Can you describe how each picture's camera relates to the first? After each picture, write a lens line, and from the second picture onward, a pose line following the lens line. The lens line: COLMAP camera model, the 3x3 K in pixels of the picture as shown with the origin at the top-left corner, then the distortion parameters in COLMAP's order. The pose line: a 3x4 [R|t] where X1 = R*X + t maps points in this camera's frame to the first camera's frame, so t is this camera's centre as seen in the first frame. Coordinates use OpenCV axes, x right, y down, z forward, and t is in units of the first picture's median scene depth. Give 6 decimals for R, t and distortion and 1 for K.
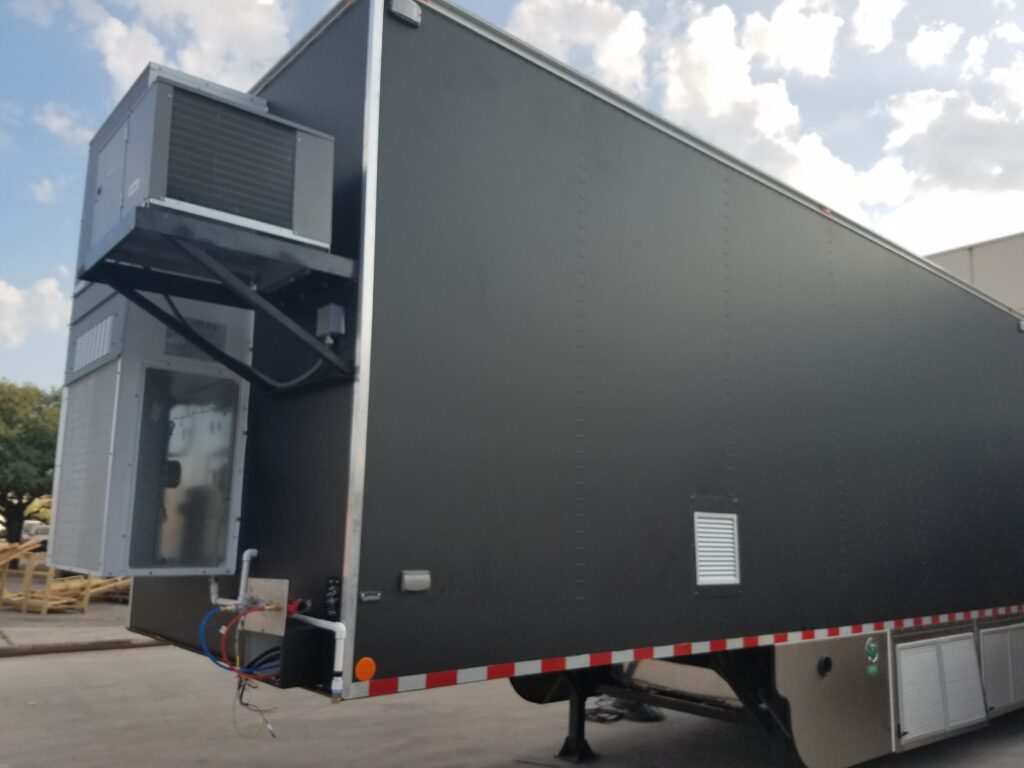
lens RADIAL K [[803.3, 0, 521.3], [0, 803.3, 393.0], [0, 0, 1]] dist [0.017557, -0.014016]
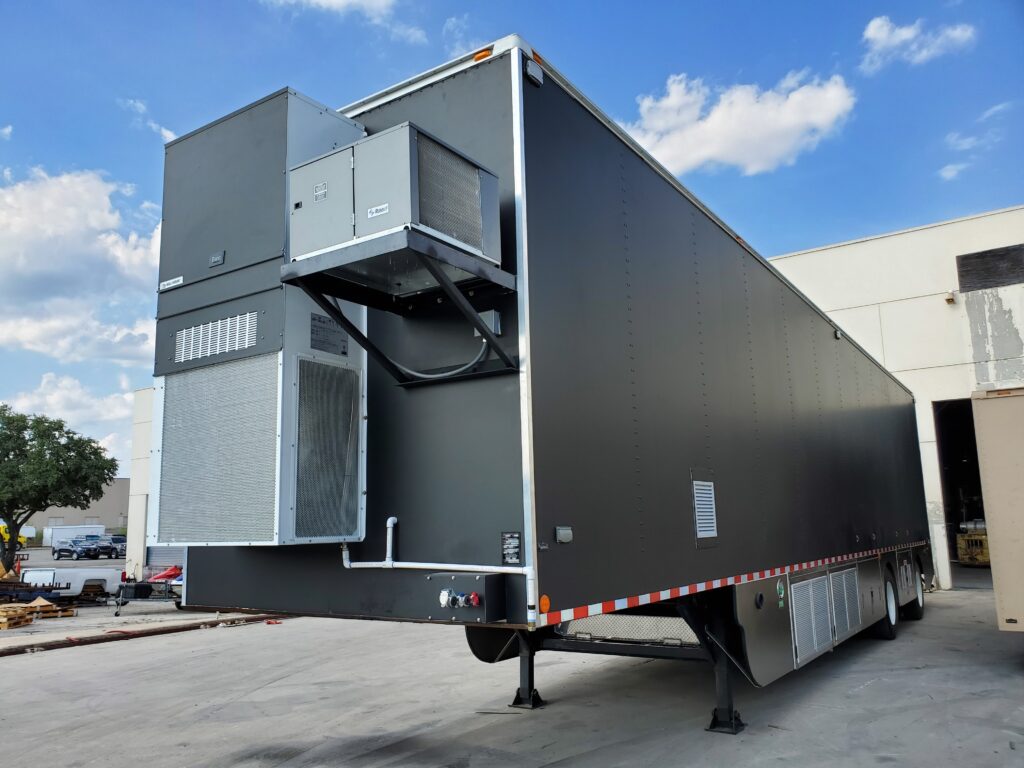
lens RADIAL K [[807.9, 0, 503.9], [0, 807.9, 373.9], [0, 0, 1]] dist [-0.036749, -0.030914]
pose [[0.965796, 0.009309, 0.259134, -0.388441], [-0.005620, 0.999872, -0.014972, 0.003032], [-0.259240, 0.013004, 0.965725, -0.134662]]
